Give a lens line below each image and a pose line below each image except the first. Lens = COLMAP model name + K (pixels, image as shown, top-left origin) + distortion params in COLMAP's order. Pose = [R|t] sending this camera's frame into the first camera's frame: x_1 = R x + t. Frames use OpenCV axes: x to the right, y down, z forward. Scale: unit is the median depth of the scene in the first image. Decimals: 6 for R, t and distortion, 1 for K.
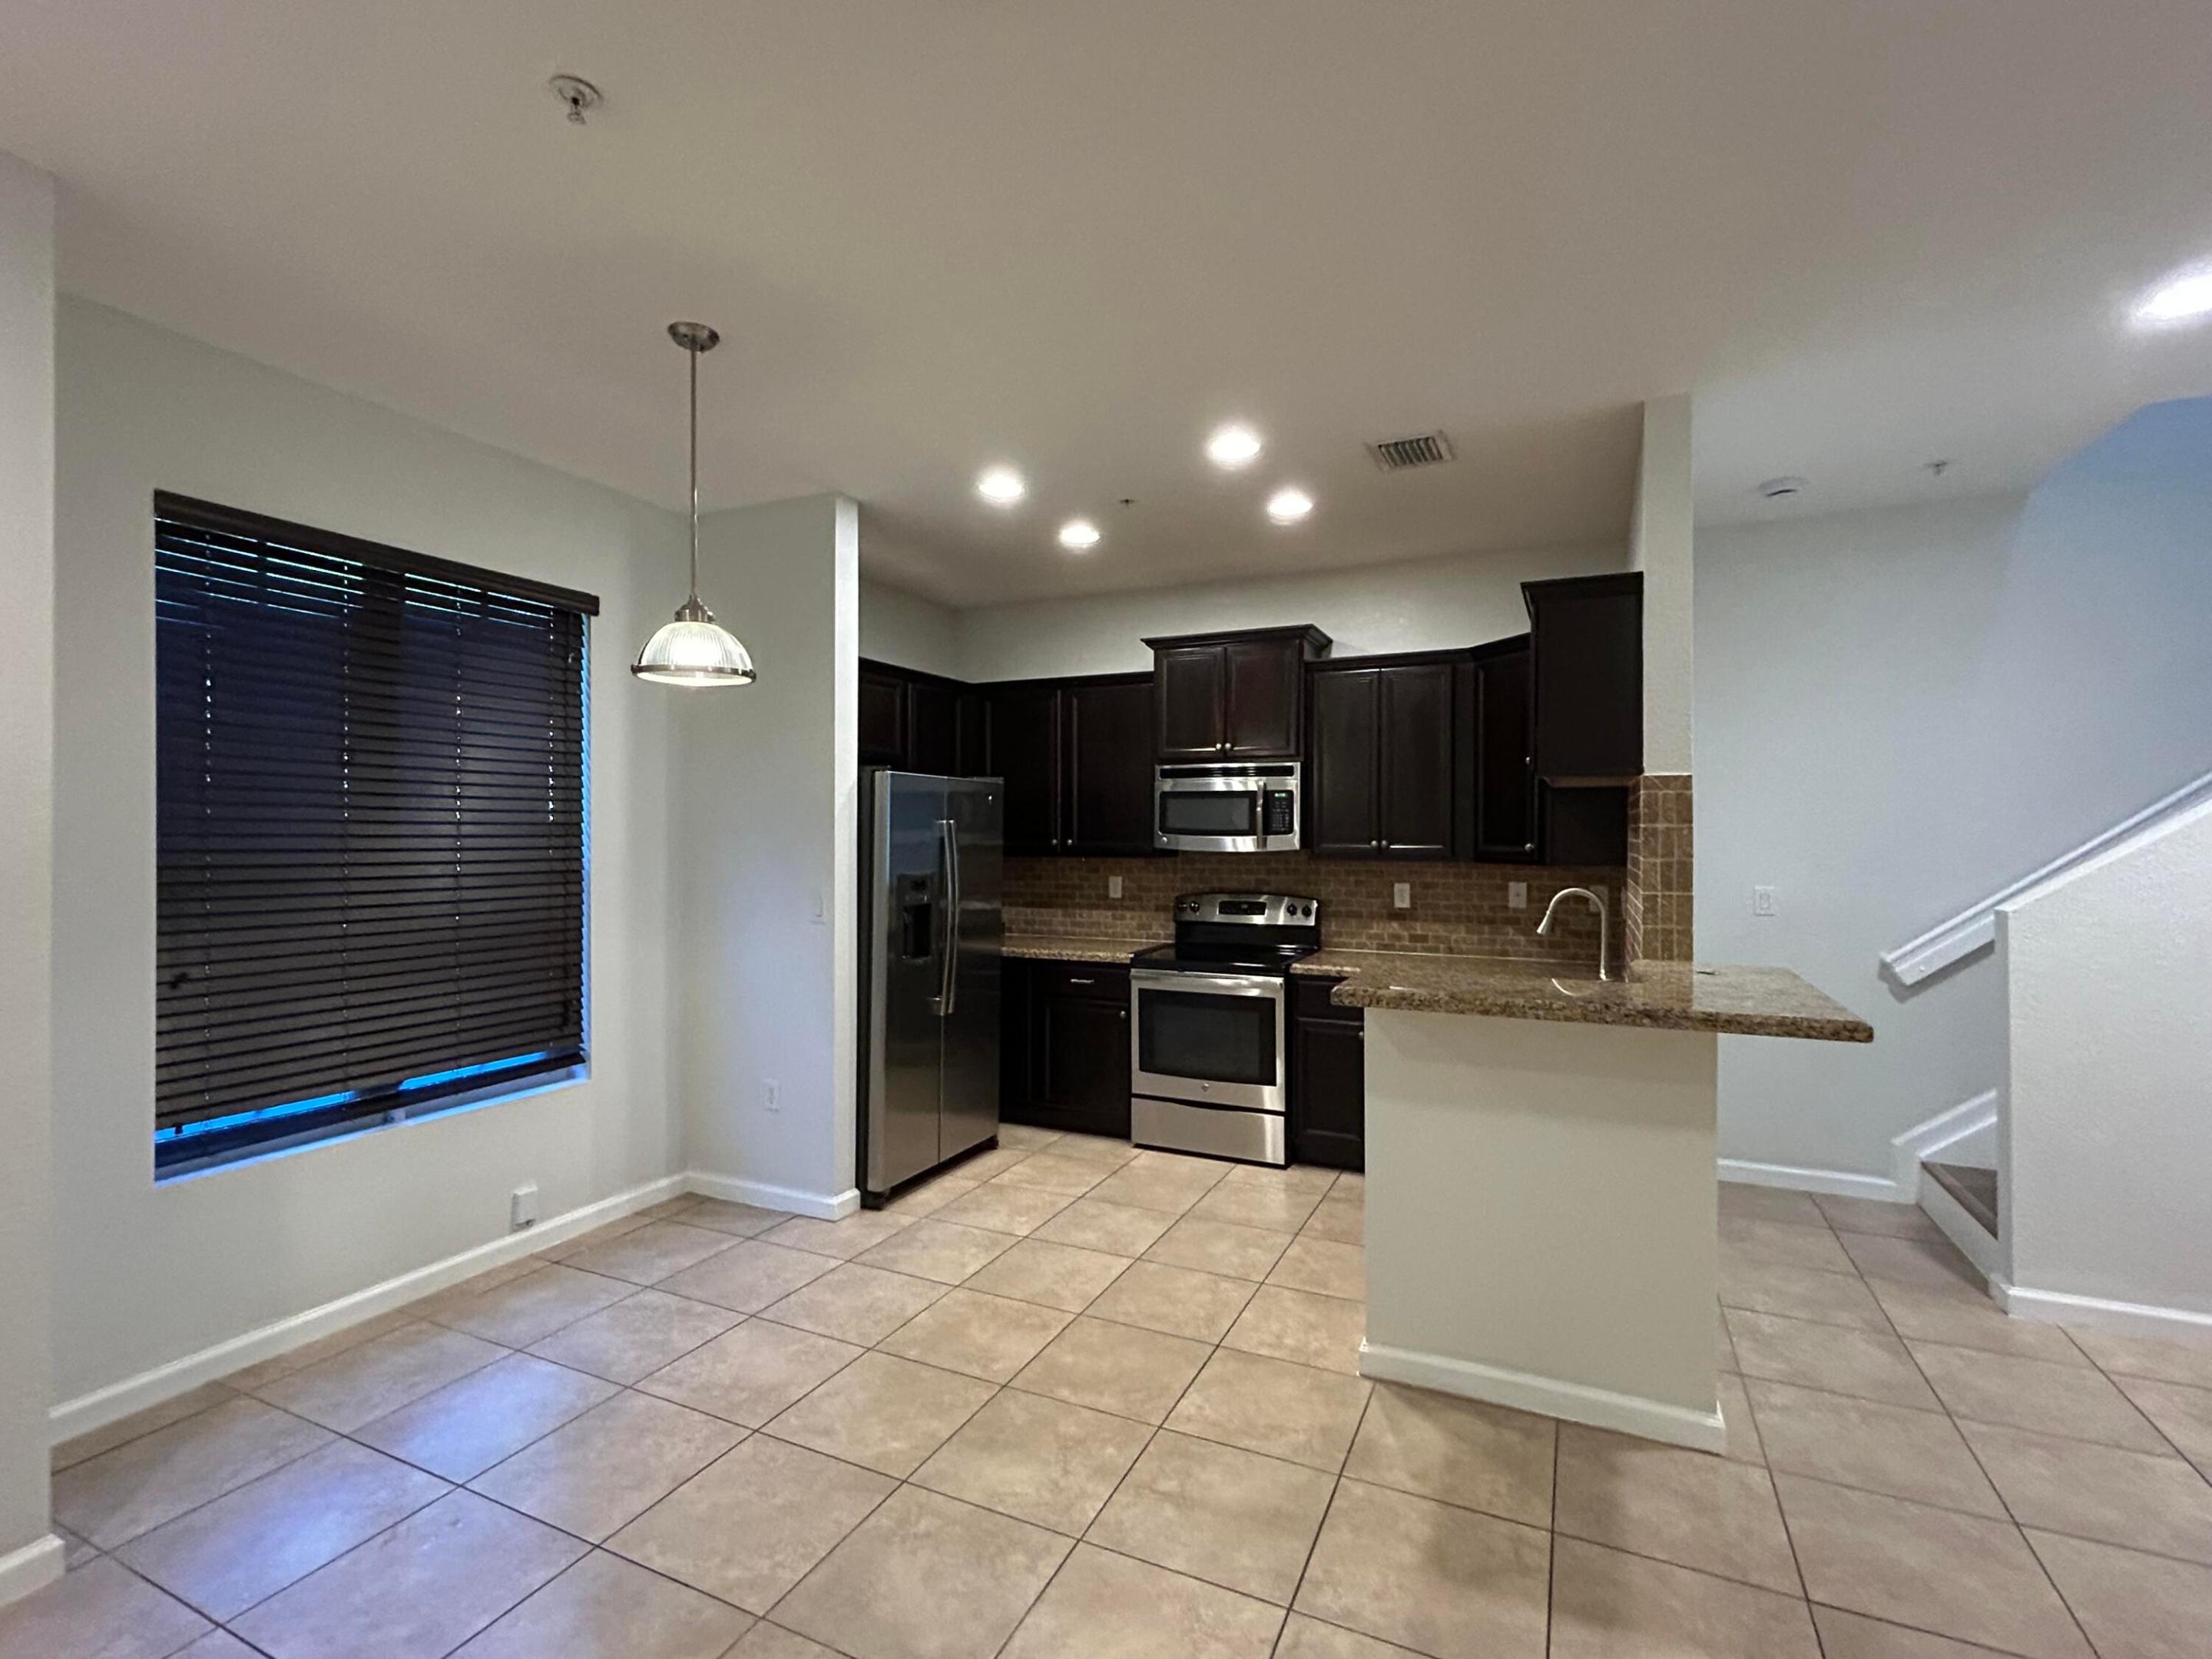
lens RADIAL K [[1019.2, 0, 1106.0], [0, 1019.2, 829.5], [0, 0, 1]] dist [-0.002264, 0.001765]
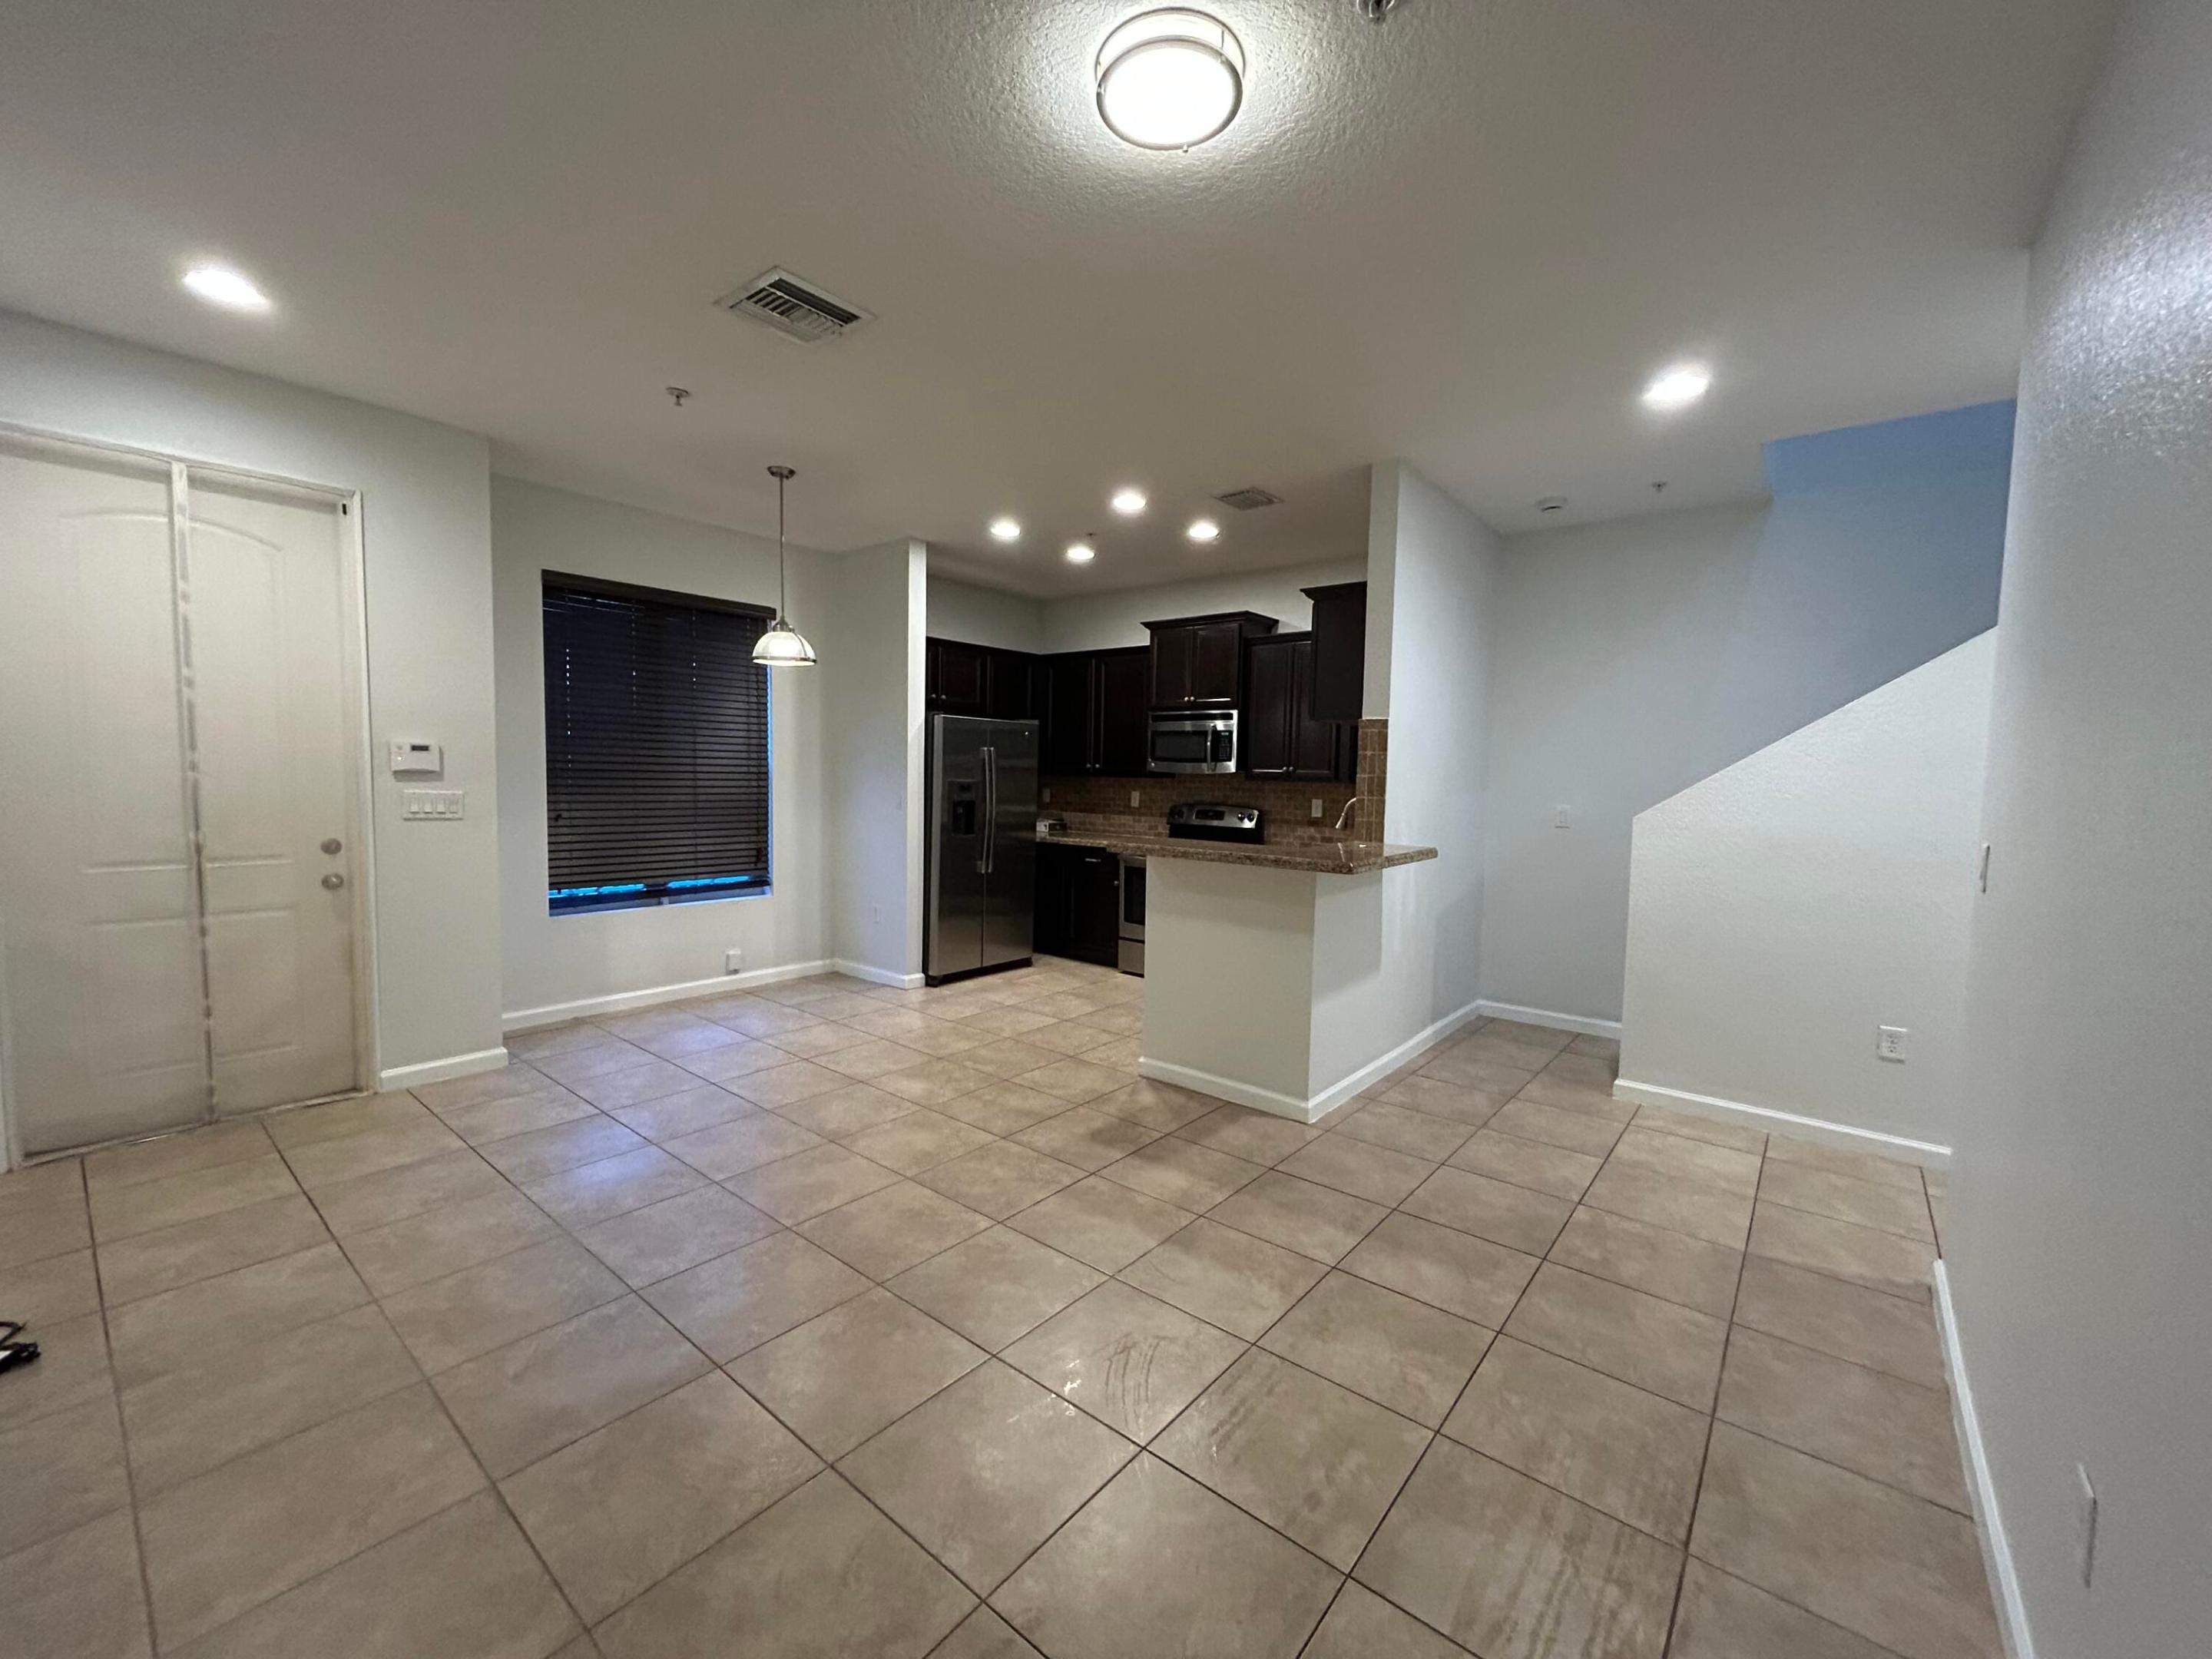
lens RADIAL K [[890.6, 0, 1106.0], [0, 890.6, 829.5], [0, 0, 1]] dist [-0.001256, -0.000186]
pose [[0.969655, 0.035996, -0.241815, 0.398611], [-0.019919, 0.997445, 0.068608, 0.021744], [0.243666, -0.061709, 0.967894, -0.307438]]
